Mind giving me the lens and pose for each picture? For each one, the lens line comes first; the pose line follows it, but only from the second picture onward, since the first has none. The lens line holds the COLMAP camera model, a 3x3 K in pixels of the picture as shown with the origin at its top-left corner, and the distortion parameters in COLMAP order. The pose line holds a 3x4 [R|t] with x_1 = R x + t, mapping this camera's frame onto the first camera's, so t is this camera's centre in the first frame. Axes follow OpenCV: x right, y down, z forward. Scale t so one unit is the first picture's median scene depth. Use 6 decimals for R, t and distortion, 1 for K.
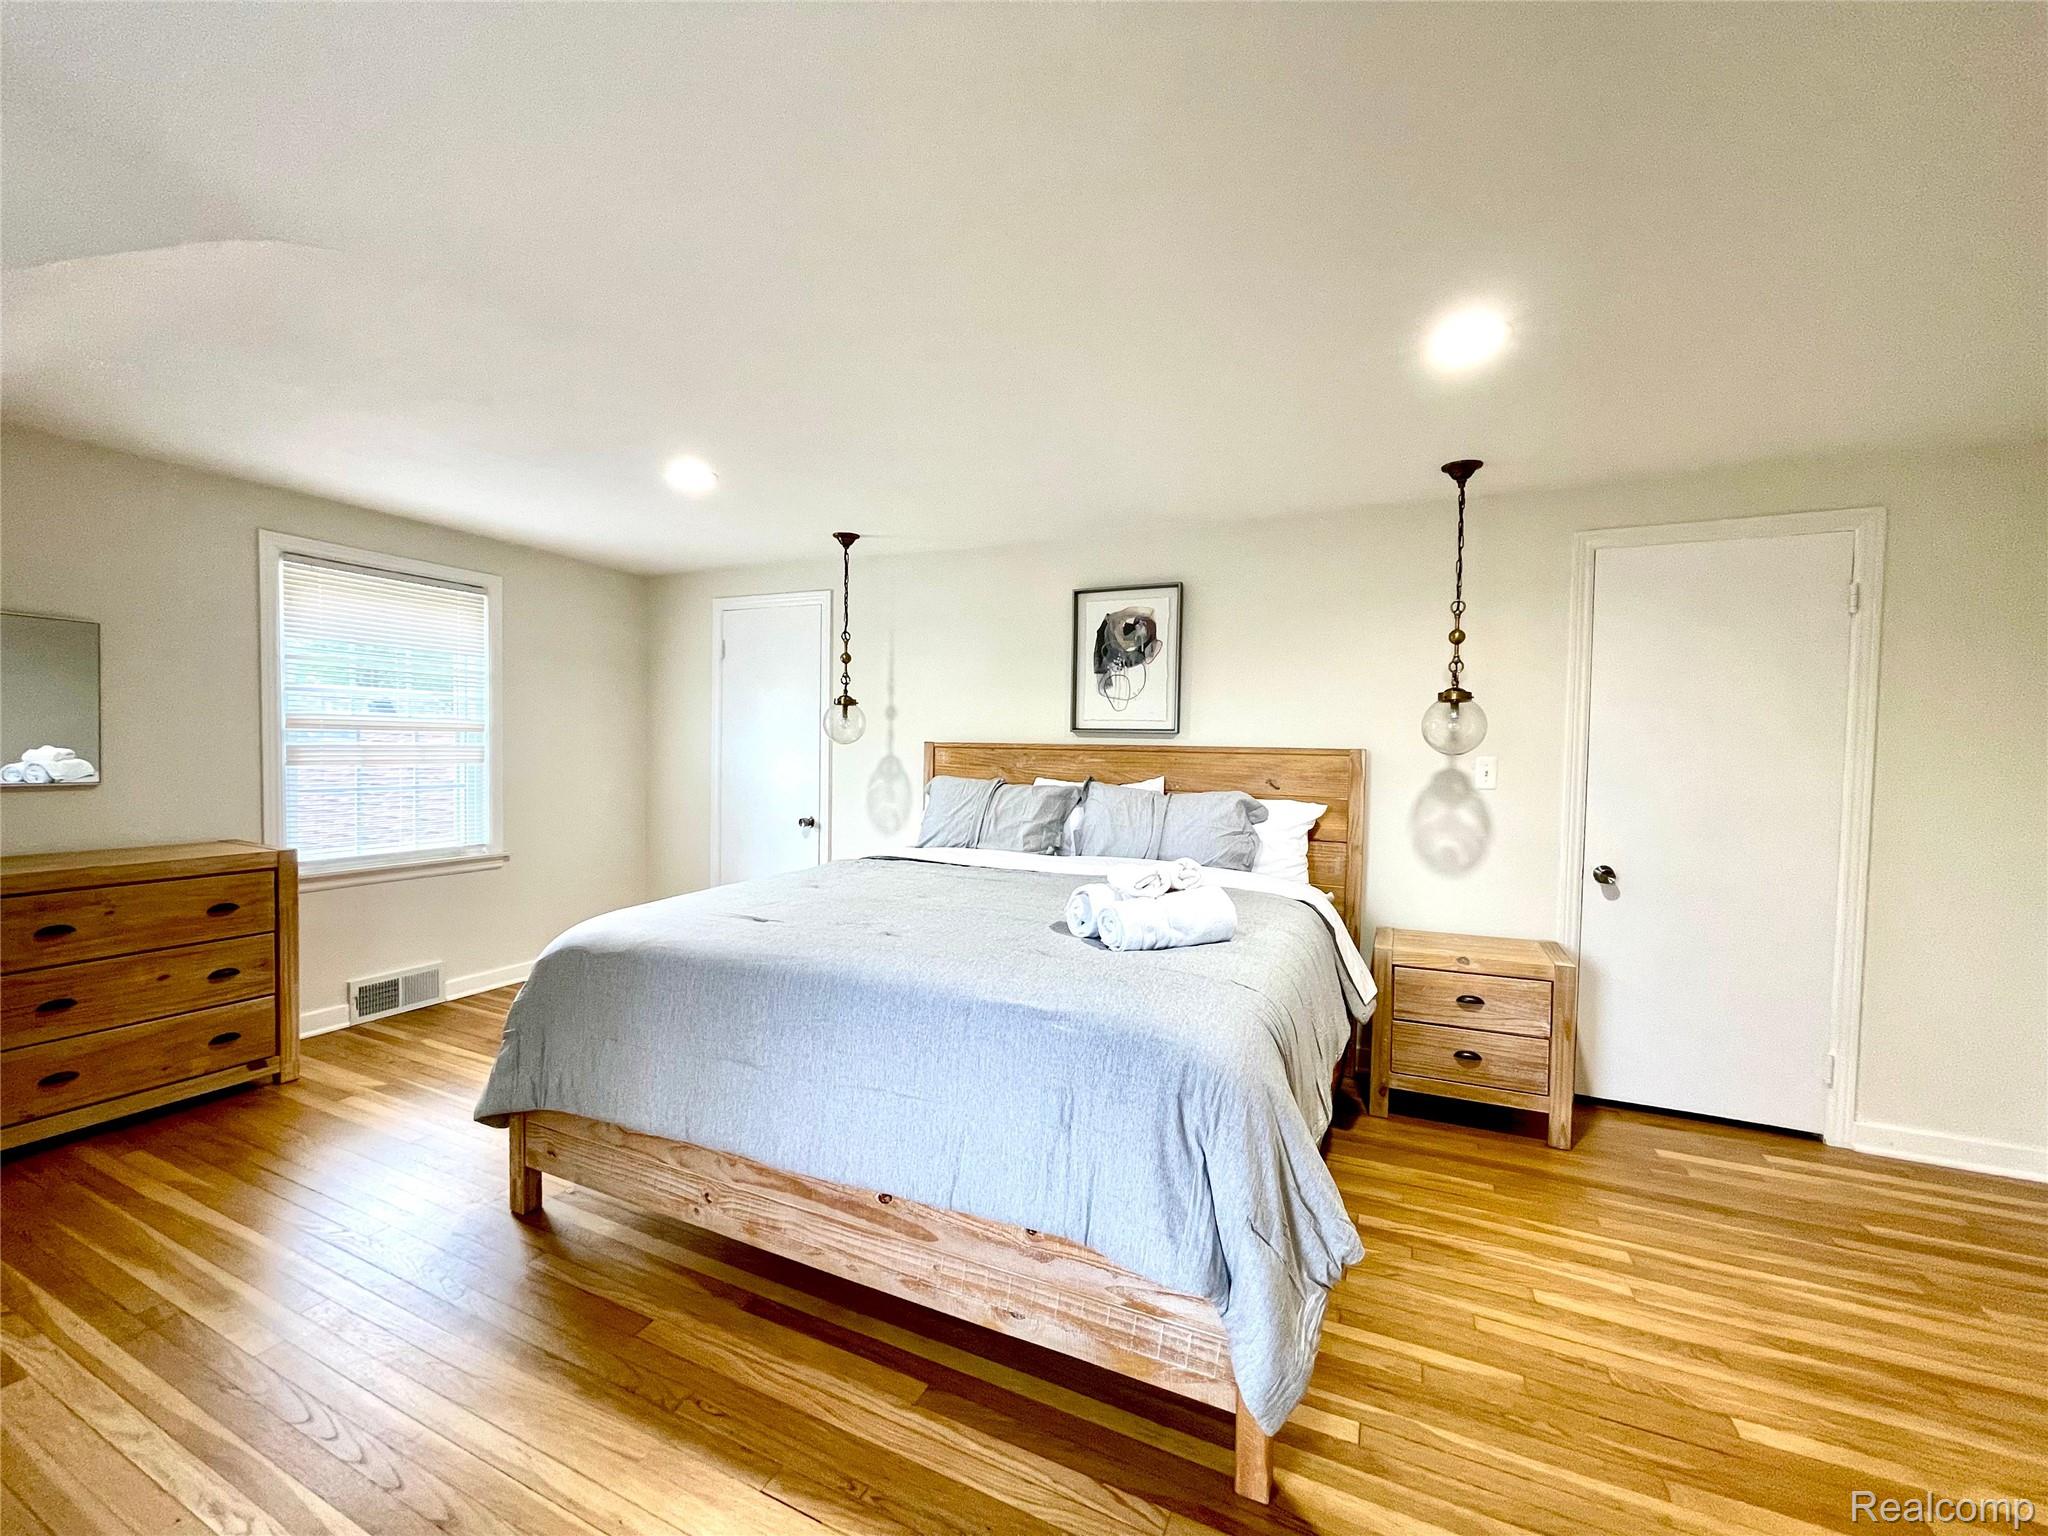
lens RADIAL K [[826.0, 0, 1023.3], [0, 826.0, 768.4], [0, 0, 1]] dist [-0.001322, -0.000021]
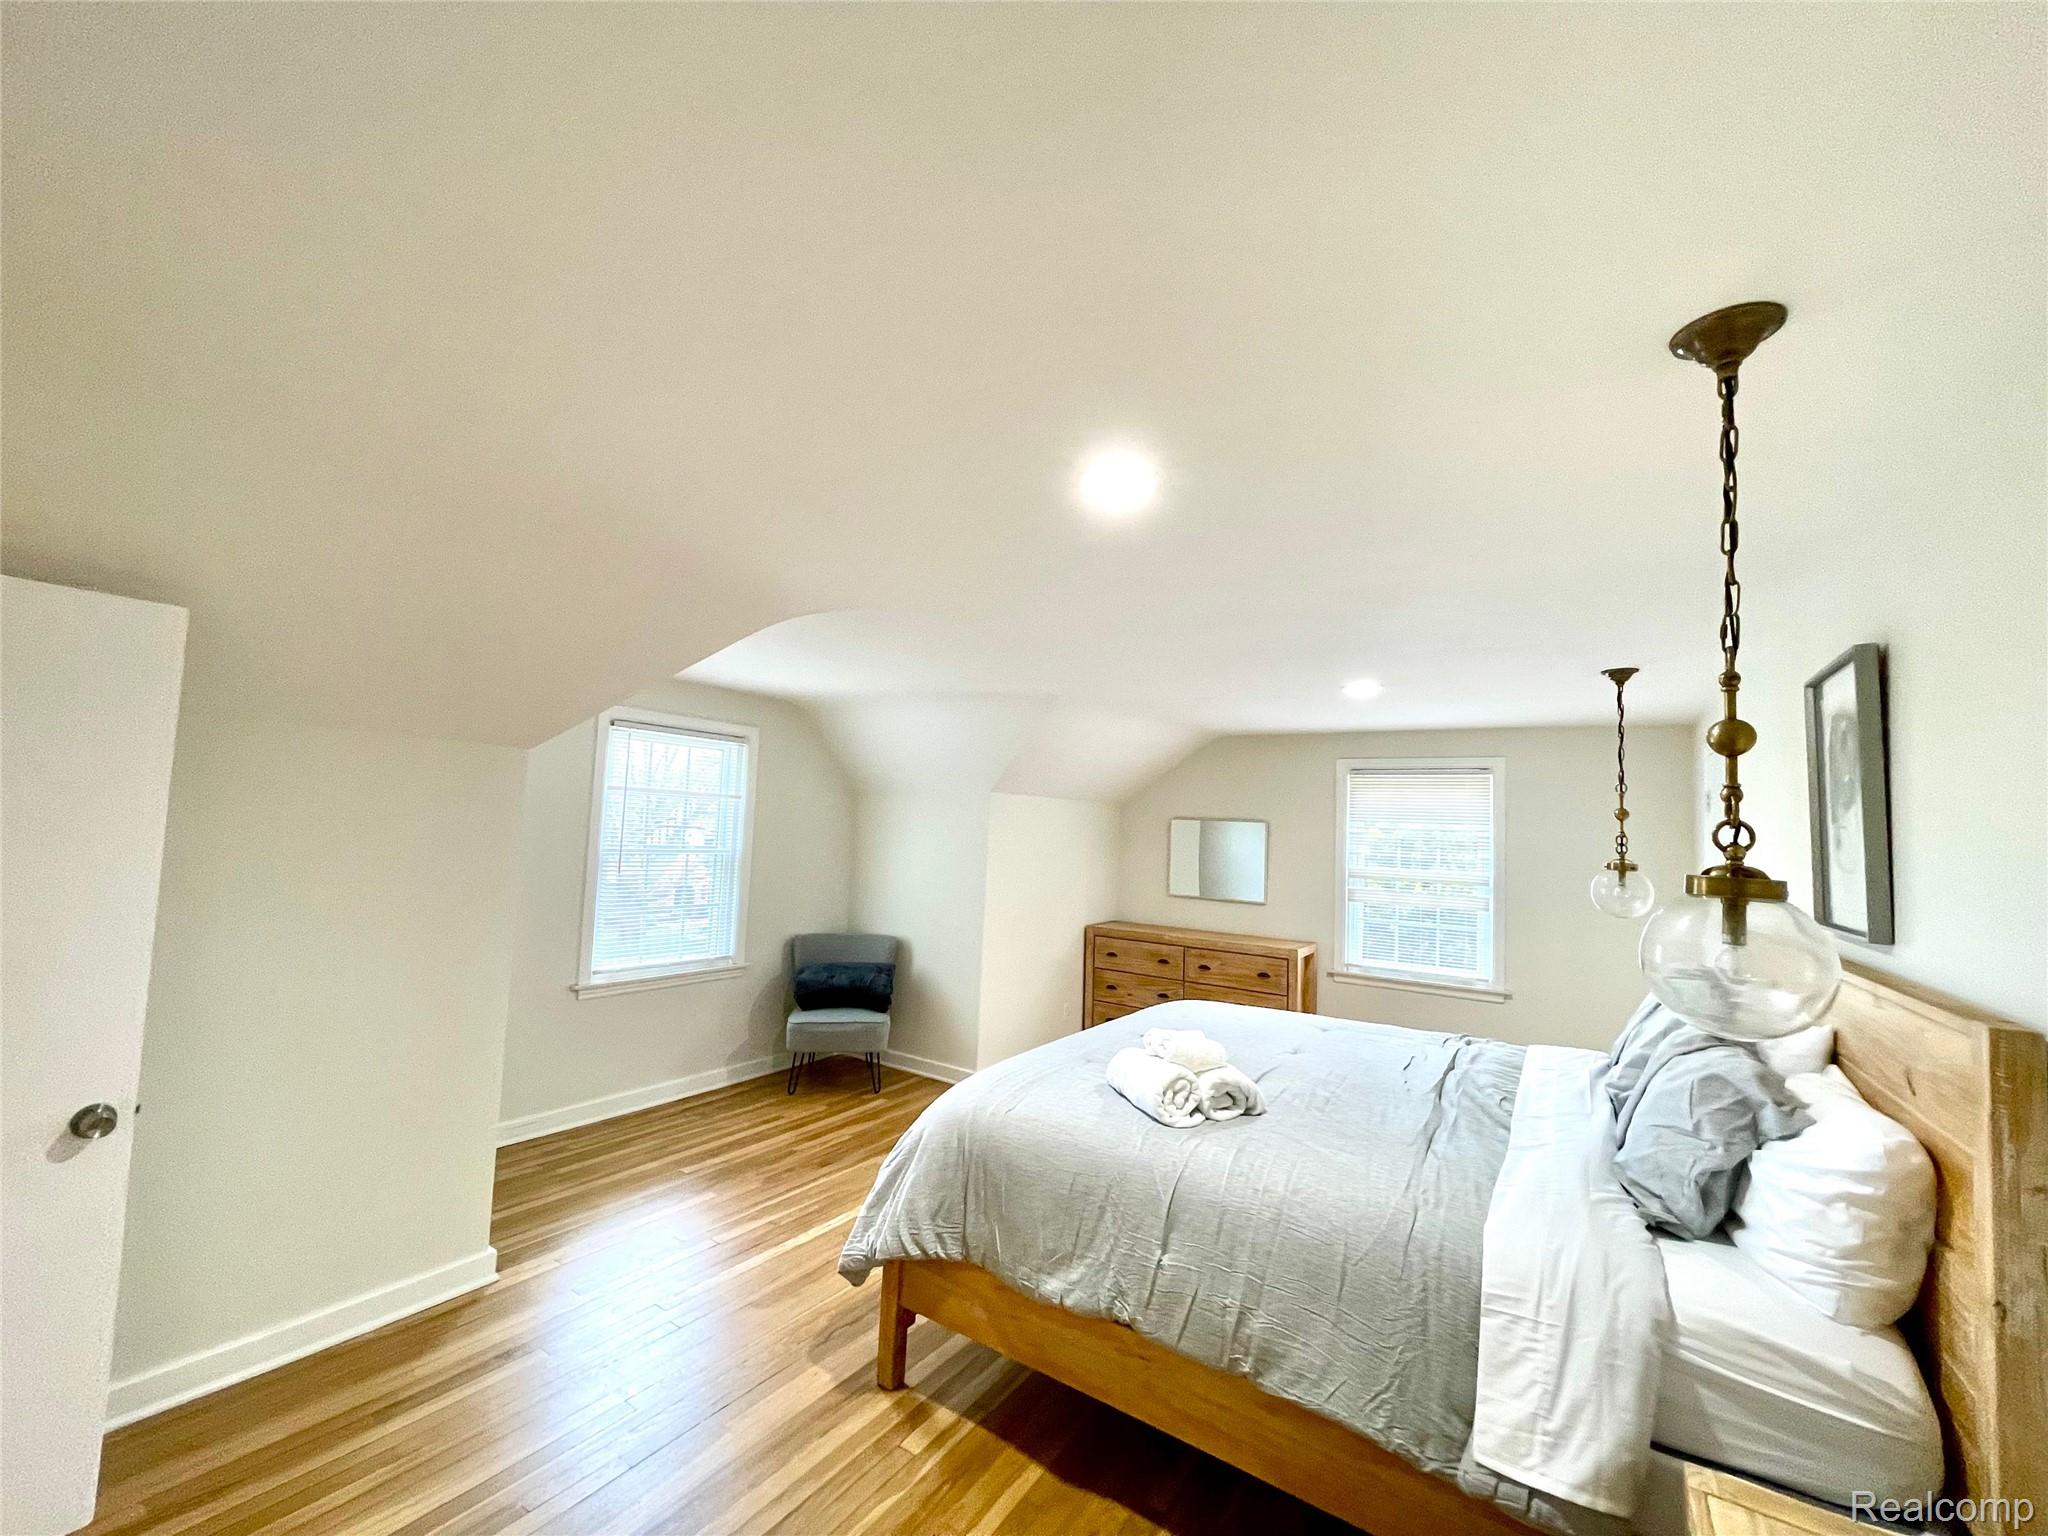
lens RADIAL K [[826.0, 0, 1021.4], [0, 826.0, 771.8], [0, 0, 1]] dist [-0.001322, -0.000021]
pose [[-0.144378, -0.095670, -0.984887, 0.700044], [-0.072504, 0.993663, -0.085894, -0.060593], [0.986863, 0.059007, -0.150400, 0.522999]]
